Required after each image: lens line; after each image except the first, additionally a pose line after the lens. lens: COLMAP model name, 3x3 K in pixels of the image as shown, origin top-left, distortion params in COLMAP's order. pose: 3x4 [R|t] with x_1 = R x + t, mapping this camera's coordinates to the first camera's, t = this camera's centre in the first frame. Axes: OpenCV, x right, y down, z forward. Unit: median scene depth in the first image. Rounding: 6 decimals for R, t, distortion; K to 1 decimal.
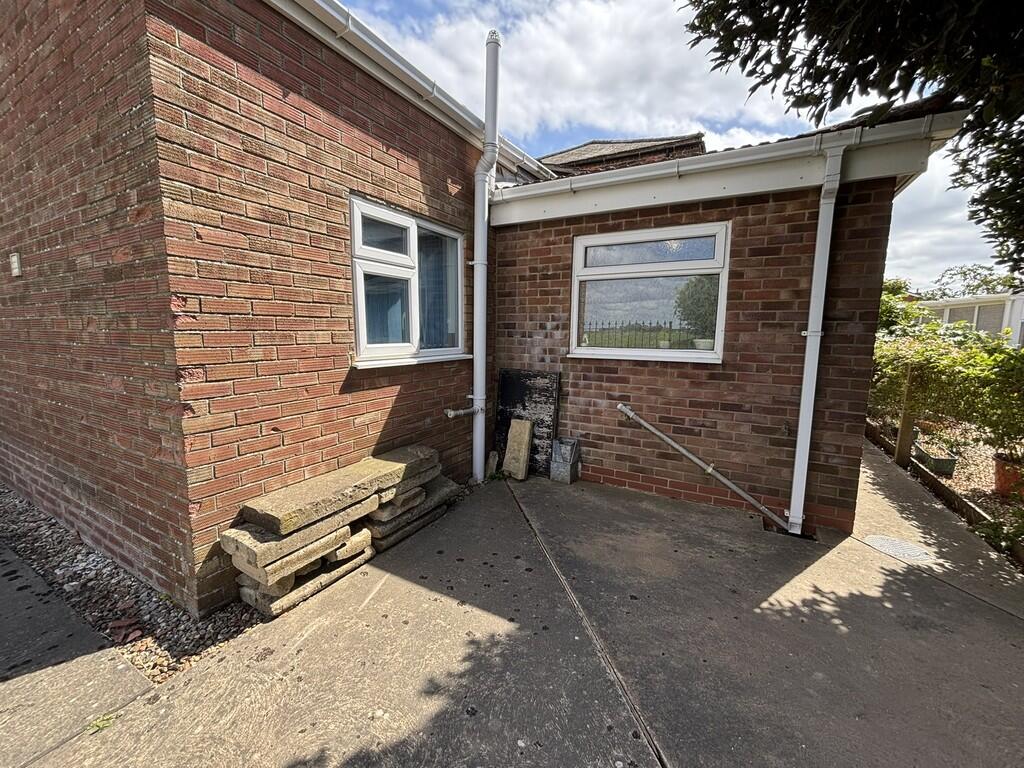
lens RADIAL K [[413.2, 0, 512.0], [0, 413.2, 384.0], [0, 0, 1]] dist [-0.001630, 0.000424]
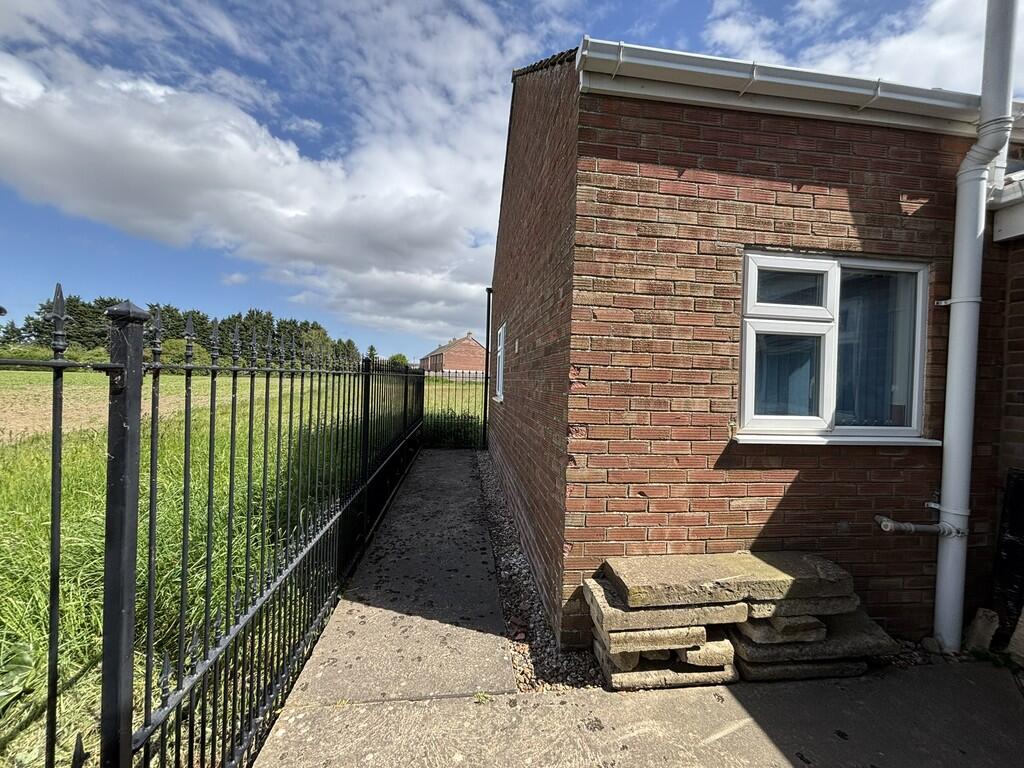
lens RADIAL K [[413.2, 0, 512.0], [0, 413.2, 384.0], [0, 0, 1]] dist [-0.001630, 0.000424]
pose [[0.587154, 0.015919, -0.809319, 0.046284], [-0.132204, 0.988268, -0.076475, -0.031268], [0.798606, 0.151897, 0.582370, 0.107733]]
